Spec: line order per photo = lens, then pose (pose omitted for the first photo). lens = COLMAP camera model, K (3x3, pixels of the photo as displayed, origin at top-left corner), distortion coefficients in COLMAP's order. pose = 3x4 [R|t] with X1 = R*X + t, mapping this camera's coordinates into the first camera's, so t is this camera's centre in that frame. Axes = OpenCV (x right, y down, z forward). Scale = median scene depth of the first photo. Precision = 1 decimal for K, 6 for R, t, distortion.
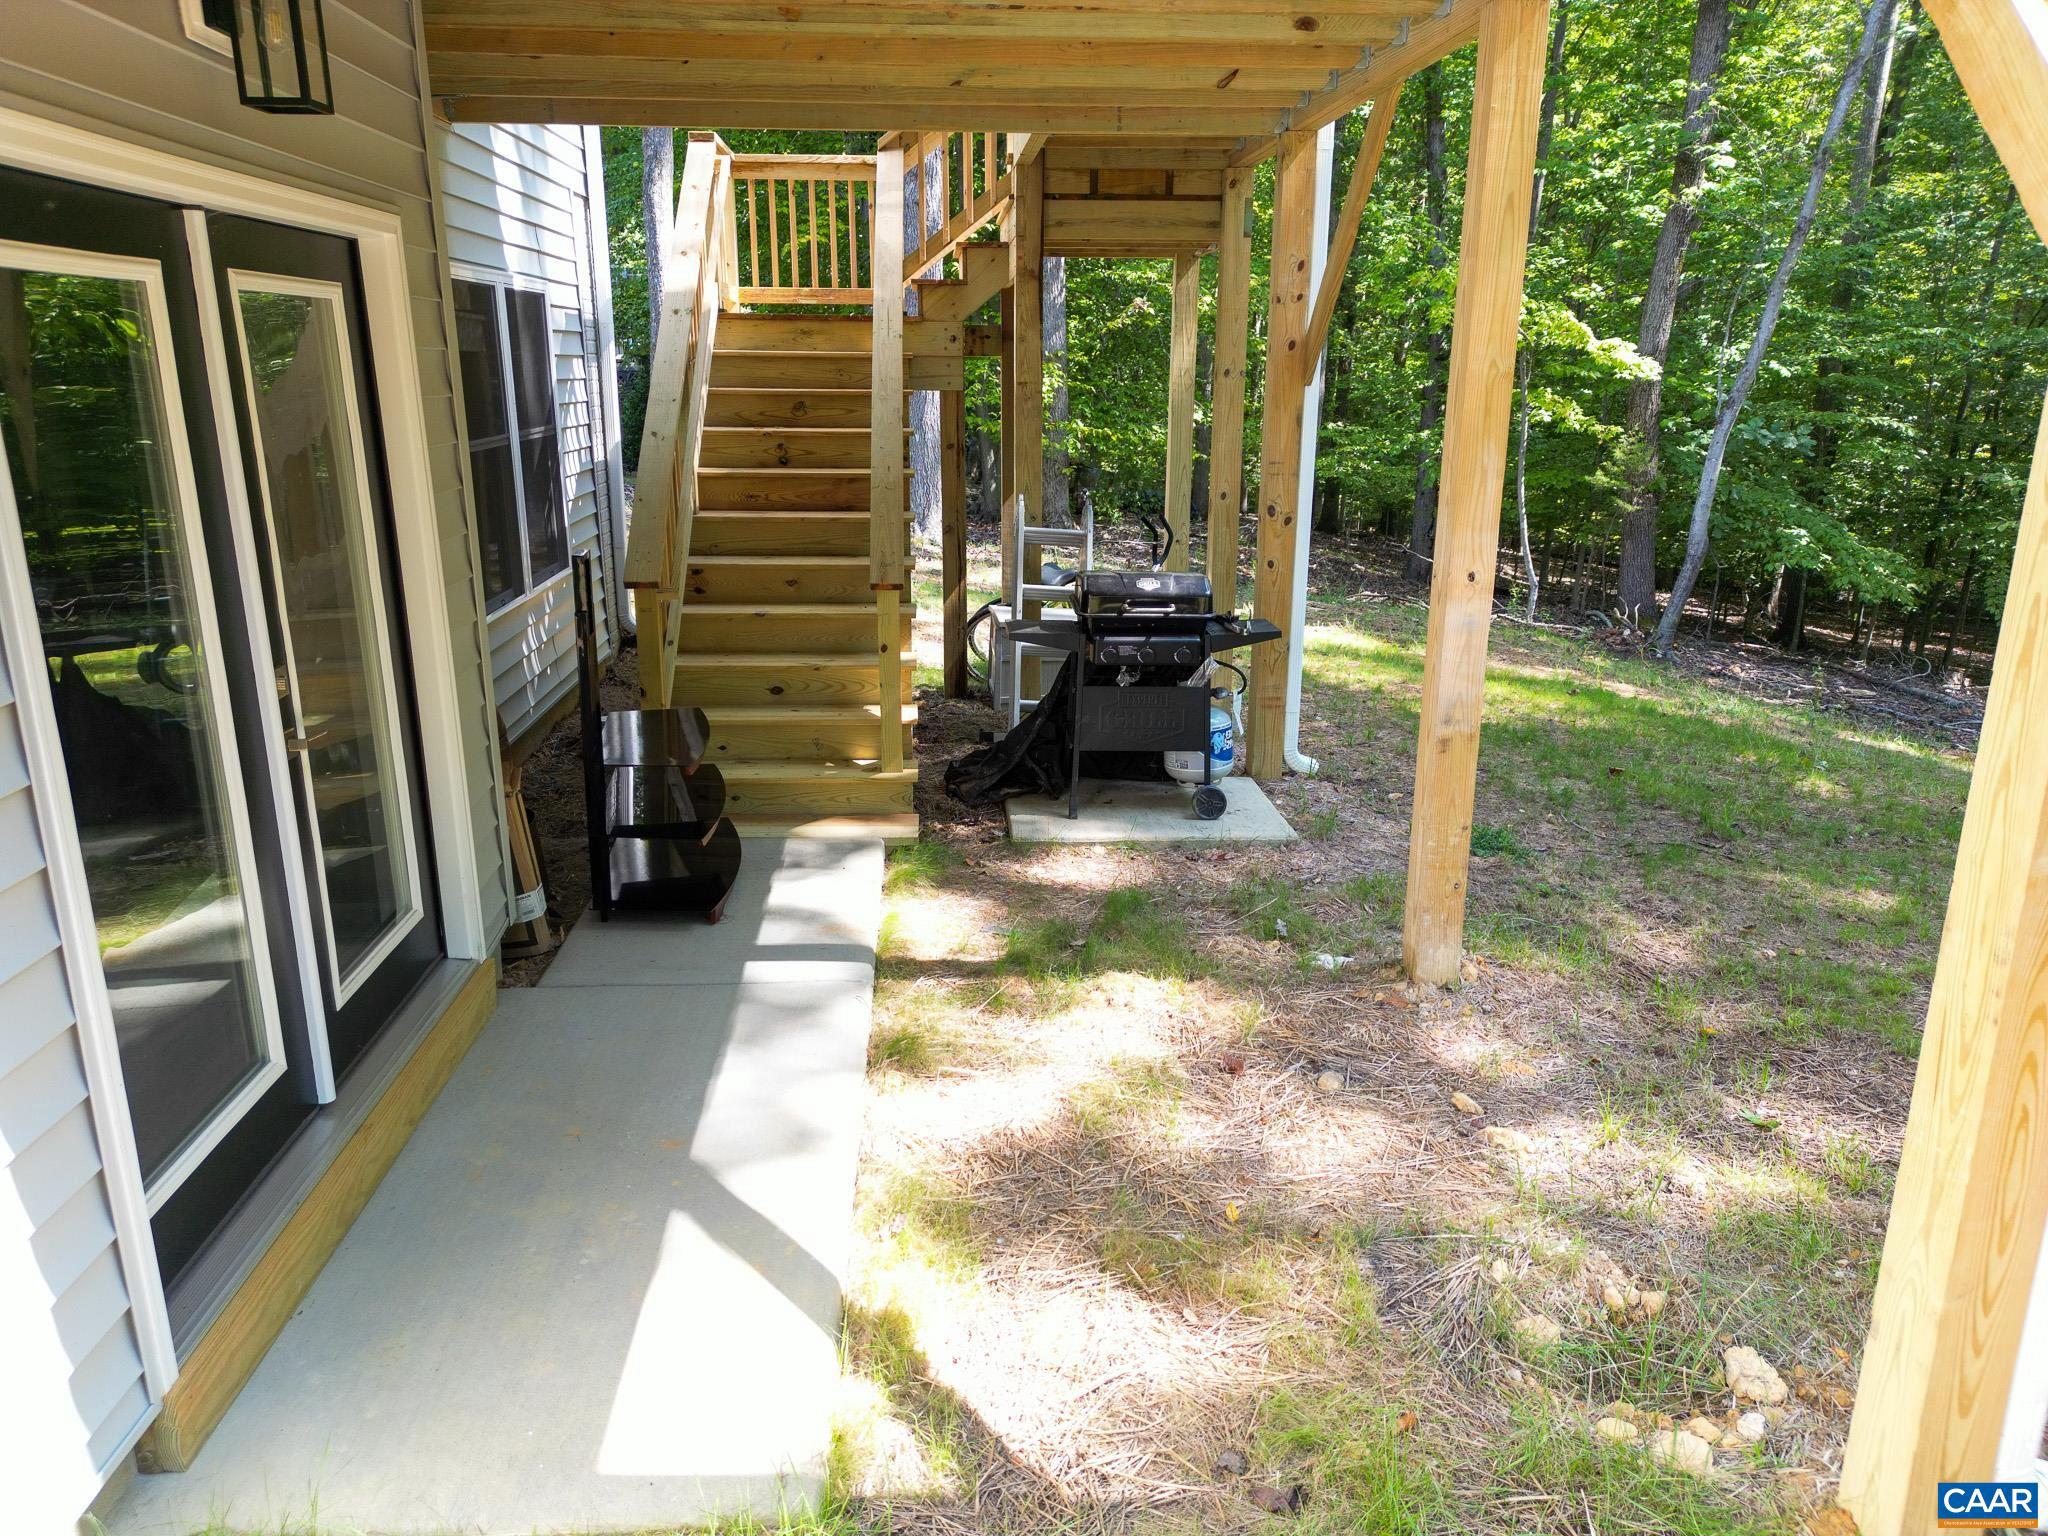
lens RADIAL K [[1409.6, 0, 1024.0], [0, 1409.6, 768.0], [0, 0, 1]] dist [0.101836, -0.115161]
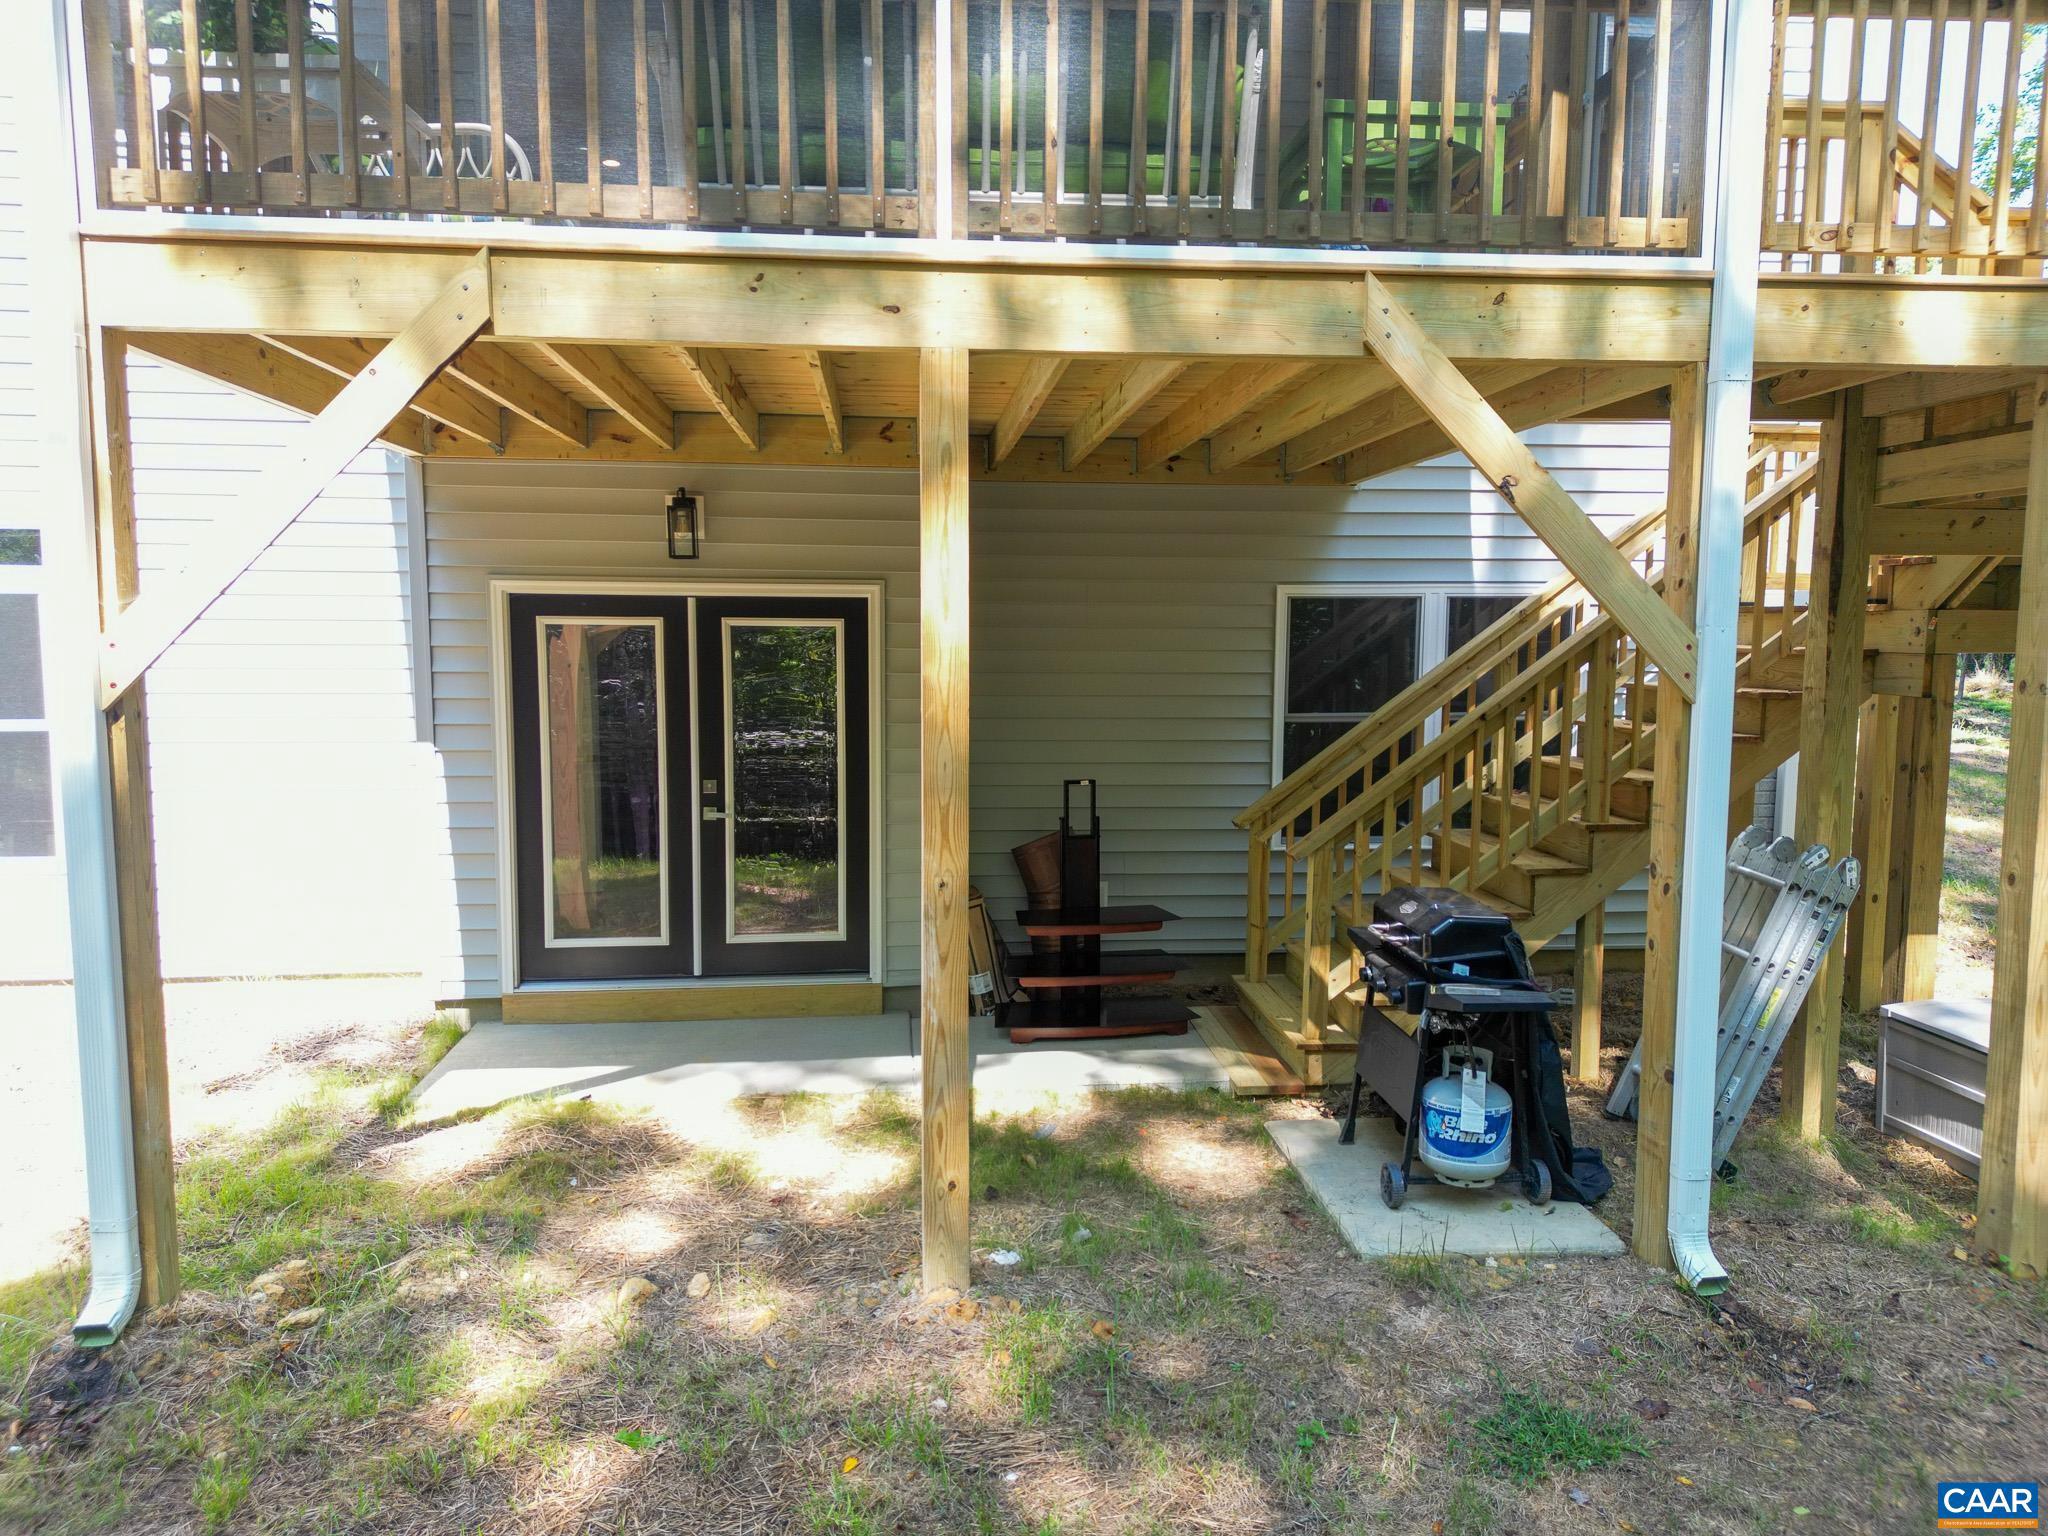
lens RADIAL K [[1409.6, 0, 1024.0], [0, 1409.6, 768.0], [0, 0, 1]] dist [0.101836, -0.115161]
pose [[0.044249, 0.094823, -0.994510, 0.944403], [-0.279046, 0.957036, 0.078834, -0.221826], [0.959258, 0.274026, 0.068808, 0.708415]]
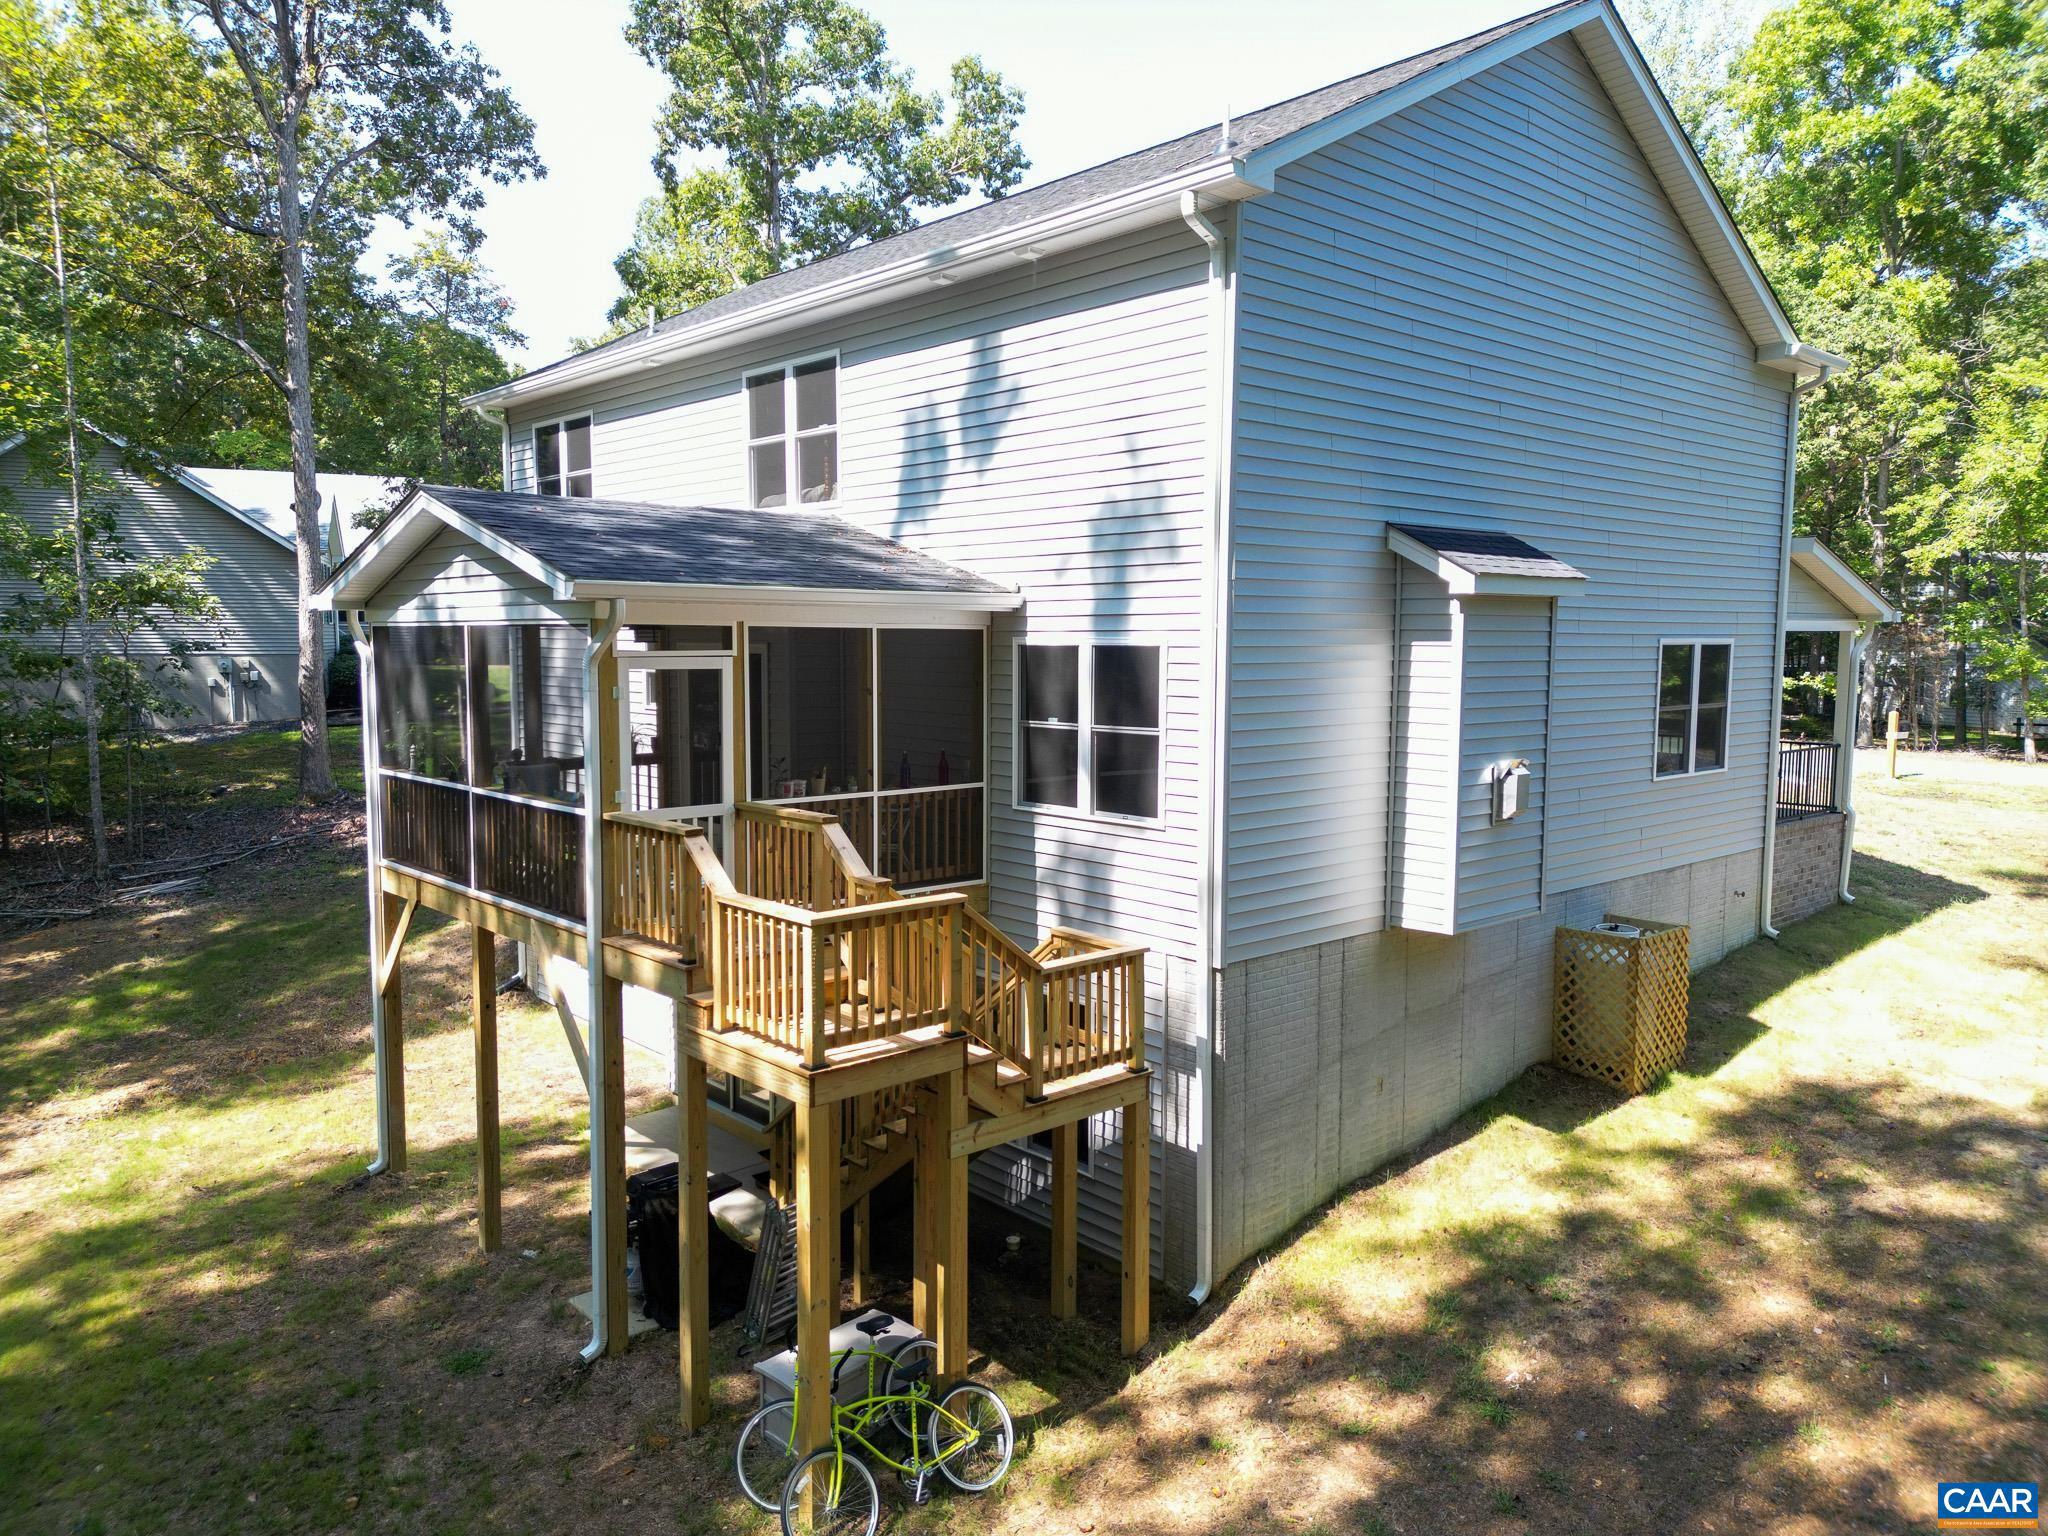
lens RADIAL K [[1409.6, 0, 1024.0], [0, 1409.6, 768.0], [0, 0, 1]] dist [0.101836, -0.115161]
pose [[-0.785170, 0.050500, -0.617218, 0.876725], [-0.175359, 0.937747, 0.299801, -1.291050], [0.593934, 0.343629, -0.727435, 2.506526]]
